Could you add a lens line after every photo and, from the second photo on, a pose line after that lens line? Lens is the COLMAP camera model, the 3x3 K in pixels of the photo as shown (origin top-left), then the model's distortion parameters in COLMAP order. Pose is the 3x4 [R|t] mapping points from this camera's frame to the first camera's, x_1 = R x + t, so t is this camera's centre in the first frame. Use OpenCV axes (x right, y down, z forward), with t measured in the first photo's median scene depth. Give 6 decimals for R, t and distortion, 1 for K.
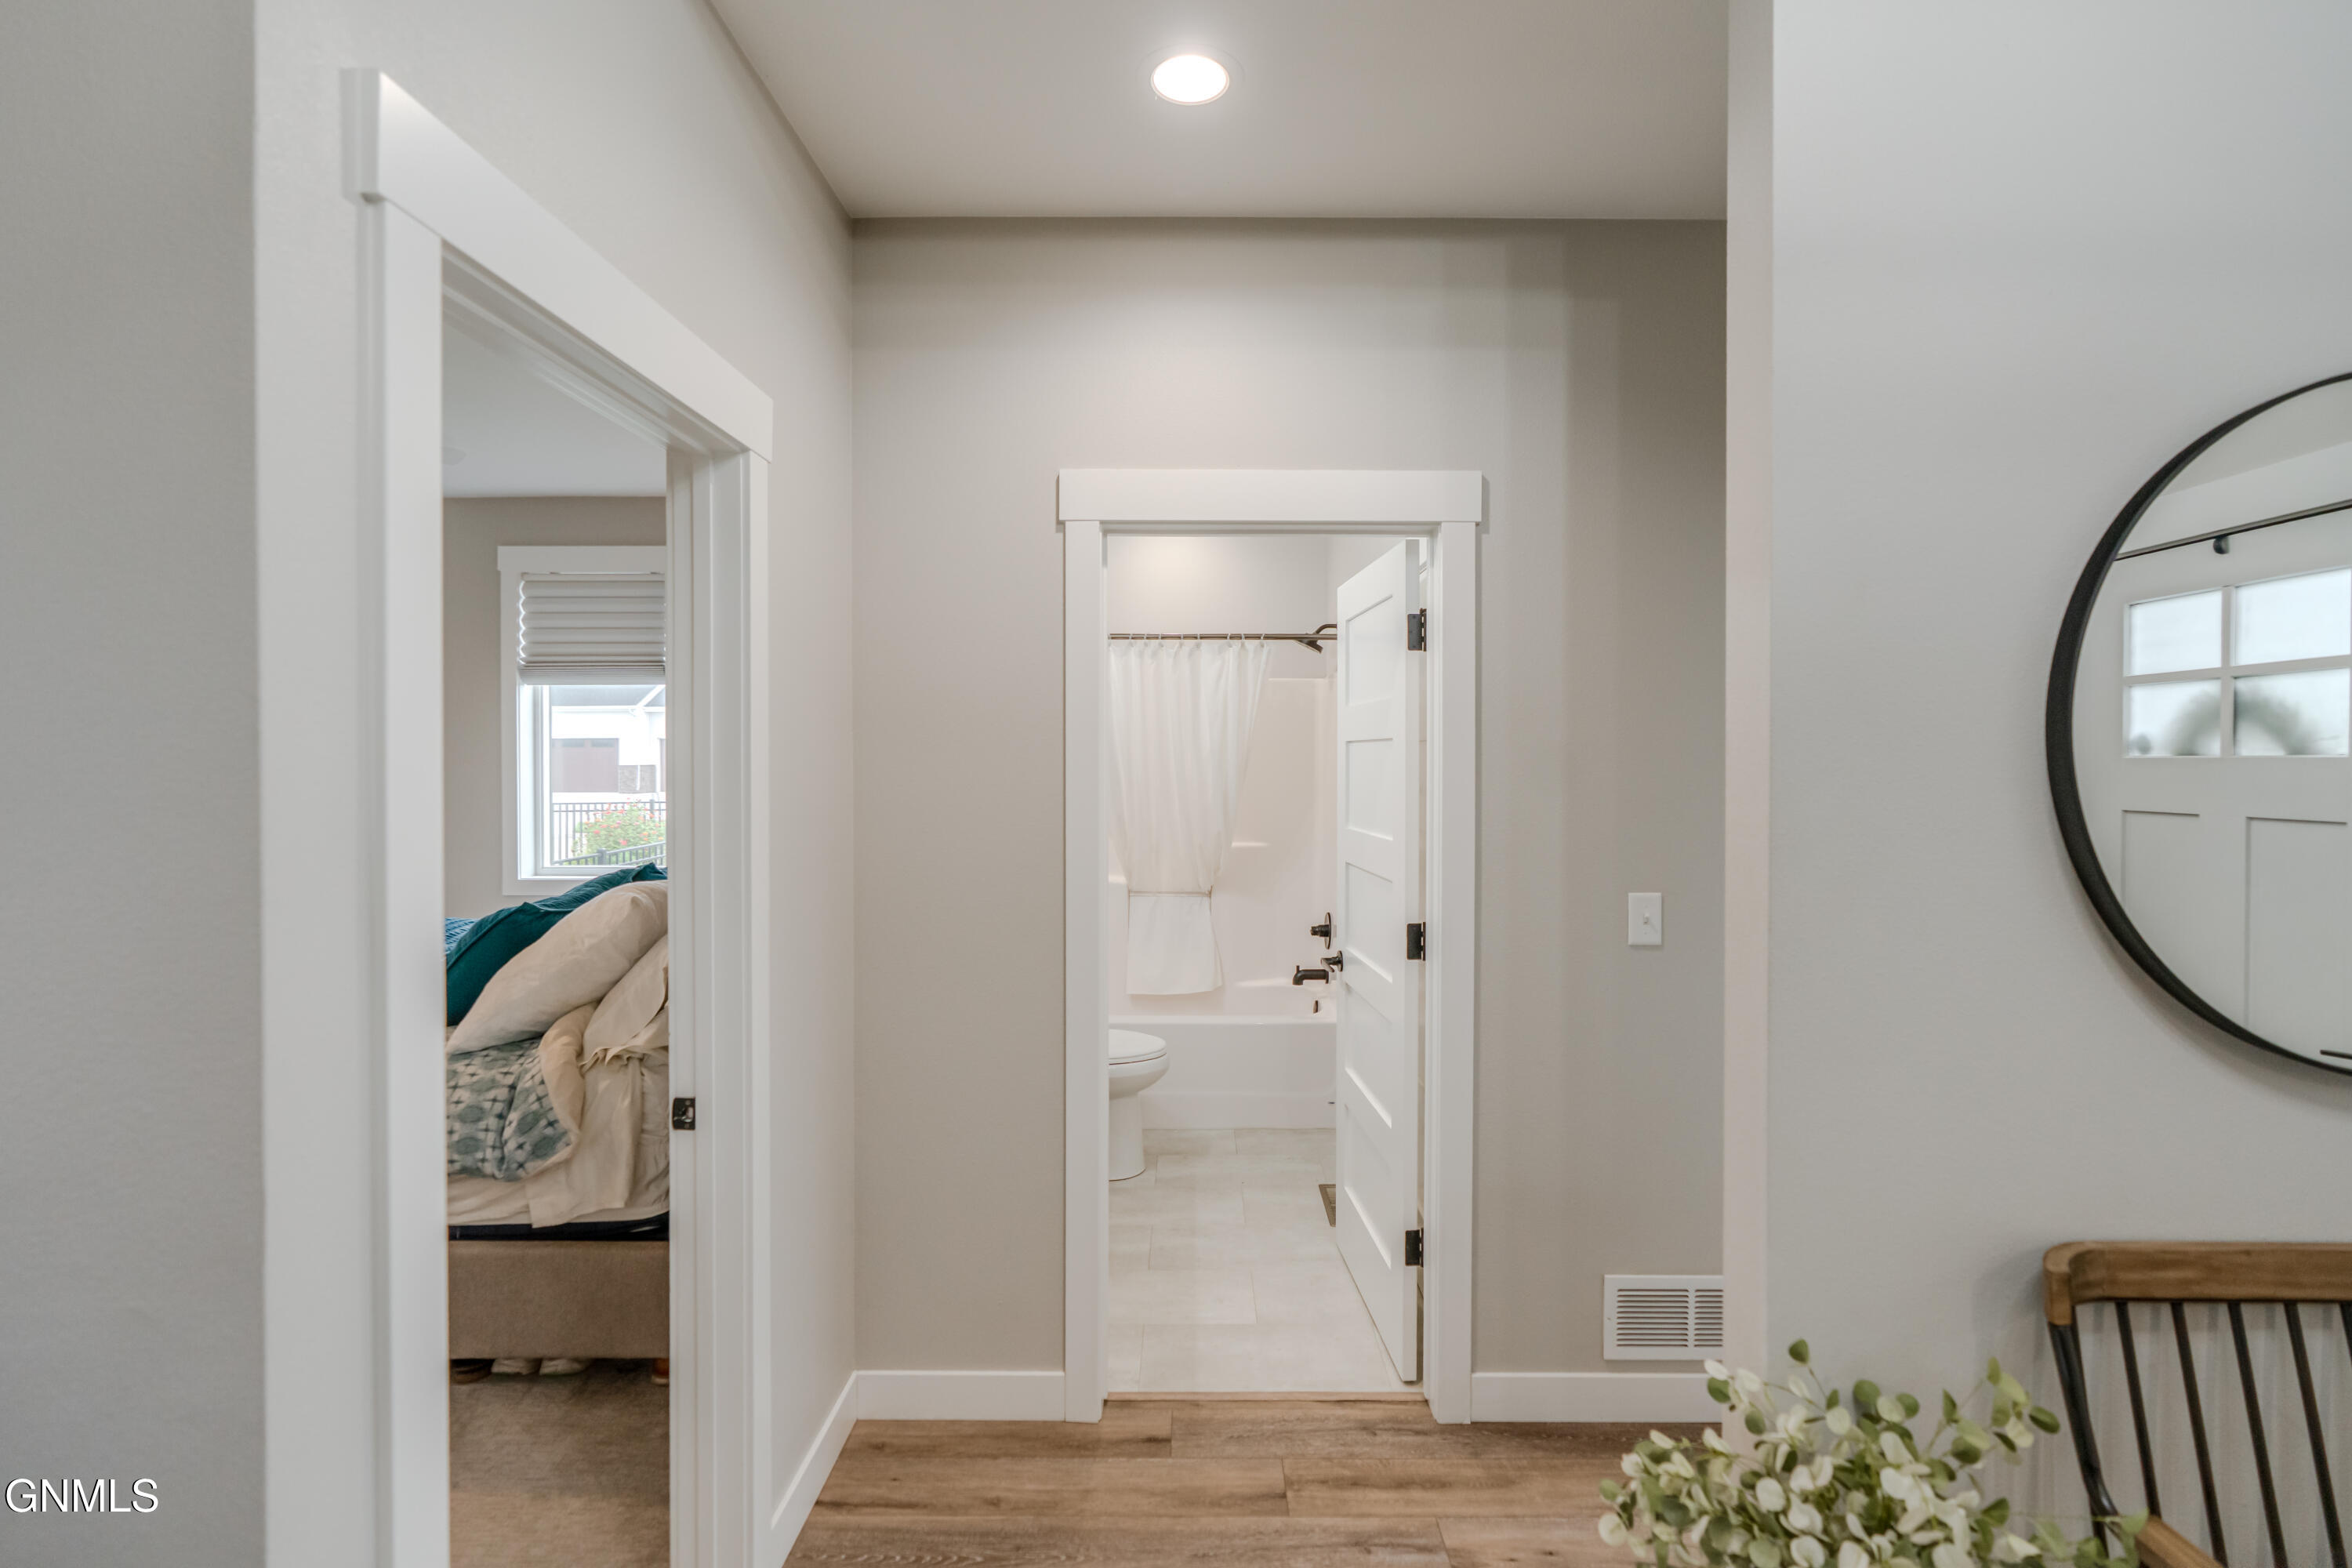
lens RADIAL K [[1180.7, 0, 1187.8], [0, 1180.7, 772.1], [0, 0, 1]] dist [-0.020615, 0.014976]
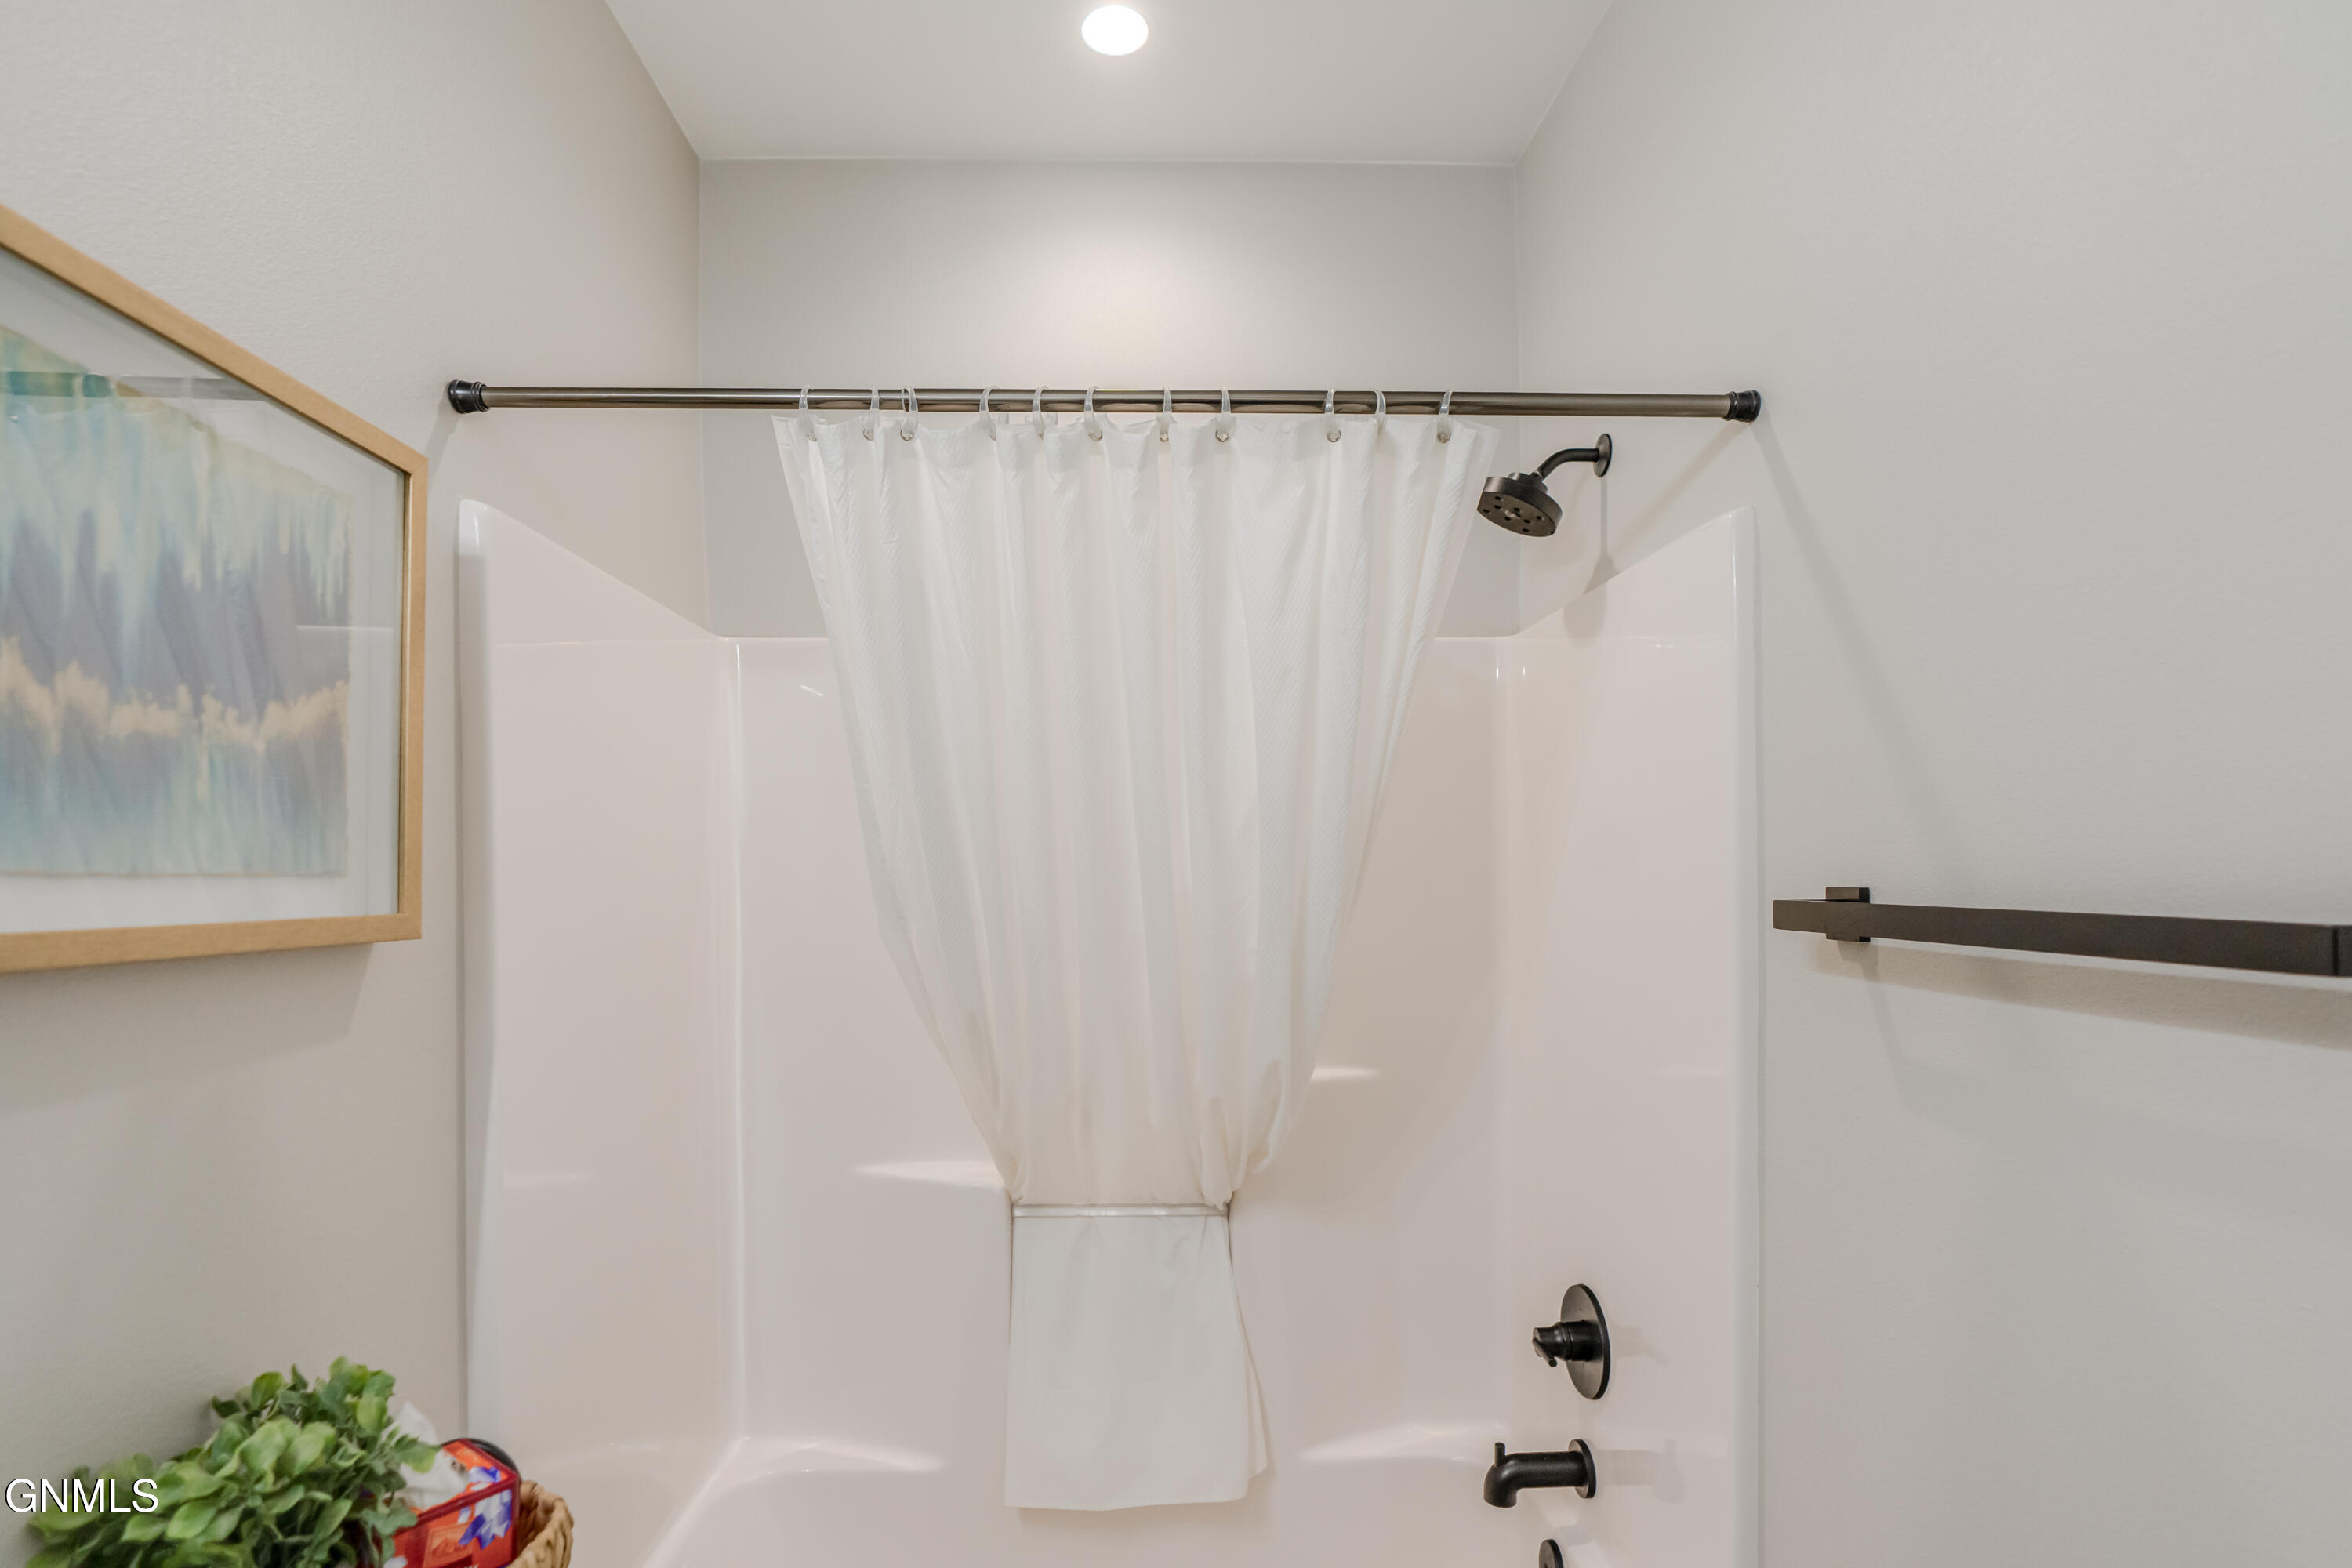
lens RADIAL K [[1170.4, 0, 1163.7], [0, 1170.4, 865.2], [0, 0, 1]] dist [-0.015652, 0.001068]
pose [[0.999230, -0.007148, 0.038584, -0.016472], [0.007774, 0.999840, -0.016087, 0.001337], [-0.038463, 0.016375, 0.999126, 0.694347]]
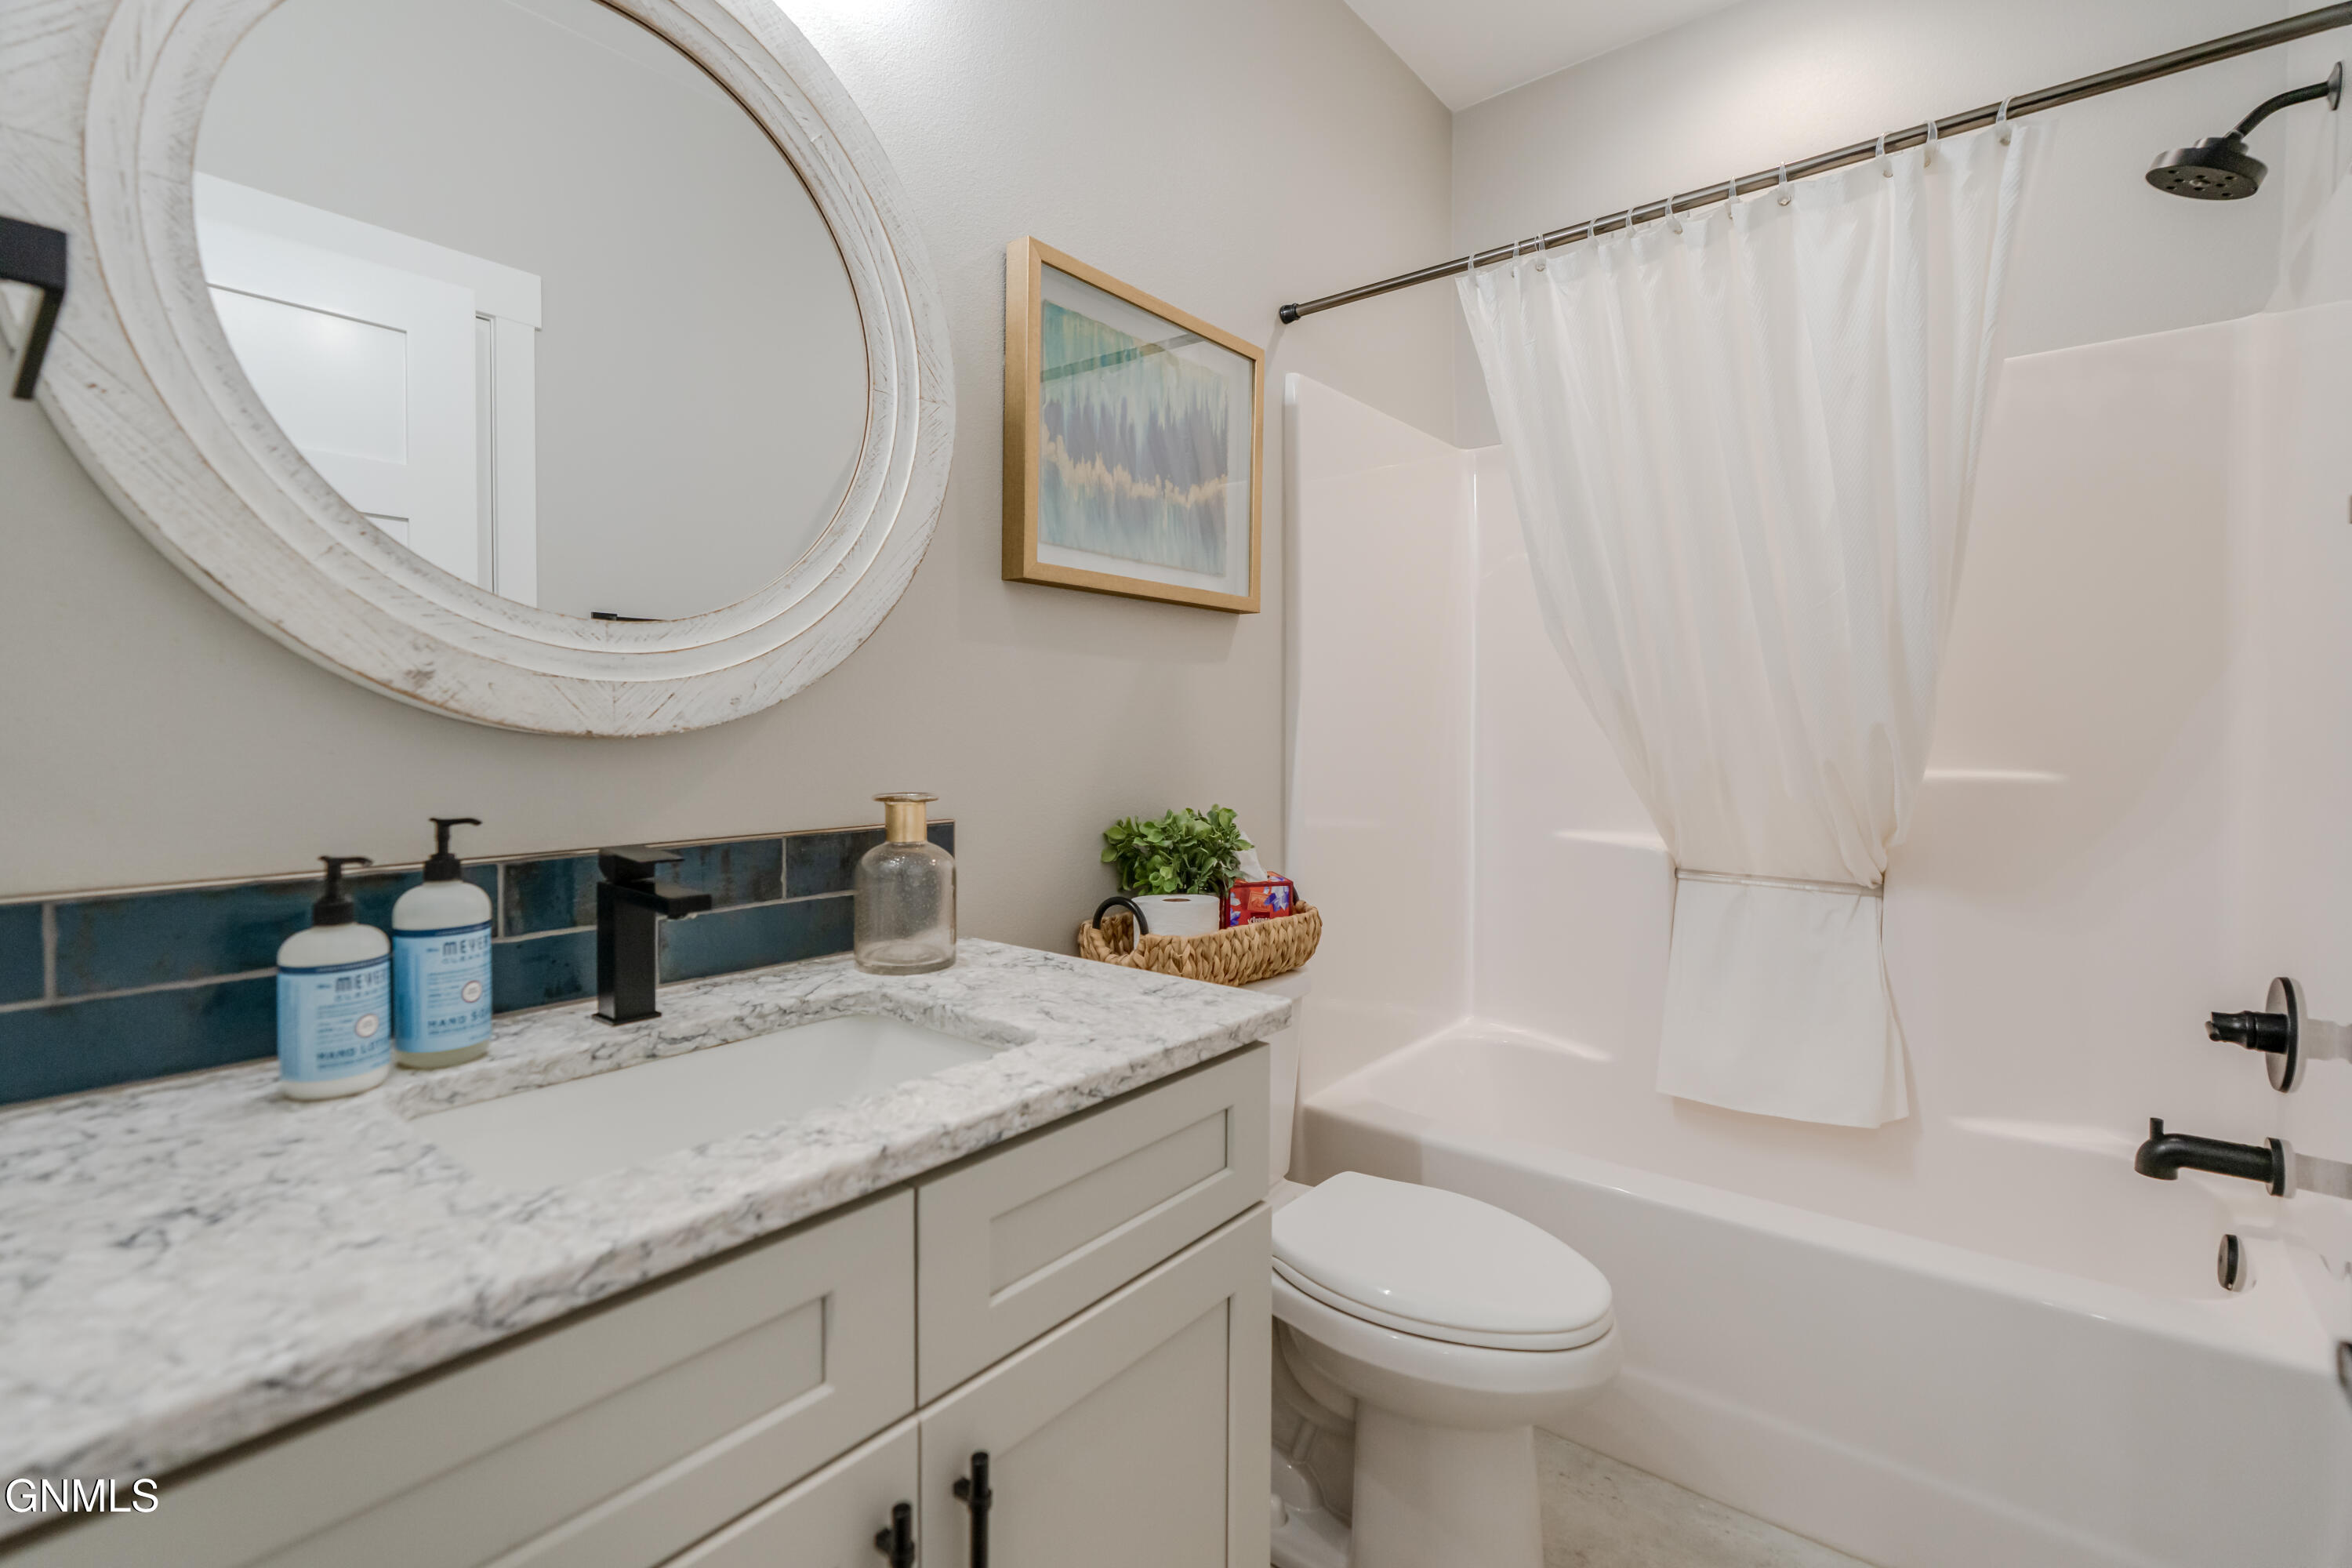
lens RADIAL K [[1091.3, 0, 1178.4], [0, 1091.3, 747.0], [0, 0, 1]] dist [-0.003998, 0.000782]
pose [[0.778445, 0.006662, -0.627677, 0.072788], [-0.008230, 0.999966, 0.000407, 0.060296], [0.627659, 0.004849, 0.778474, 0.600914]]
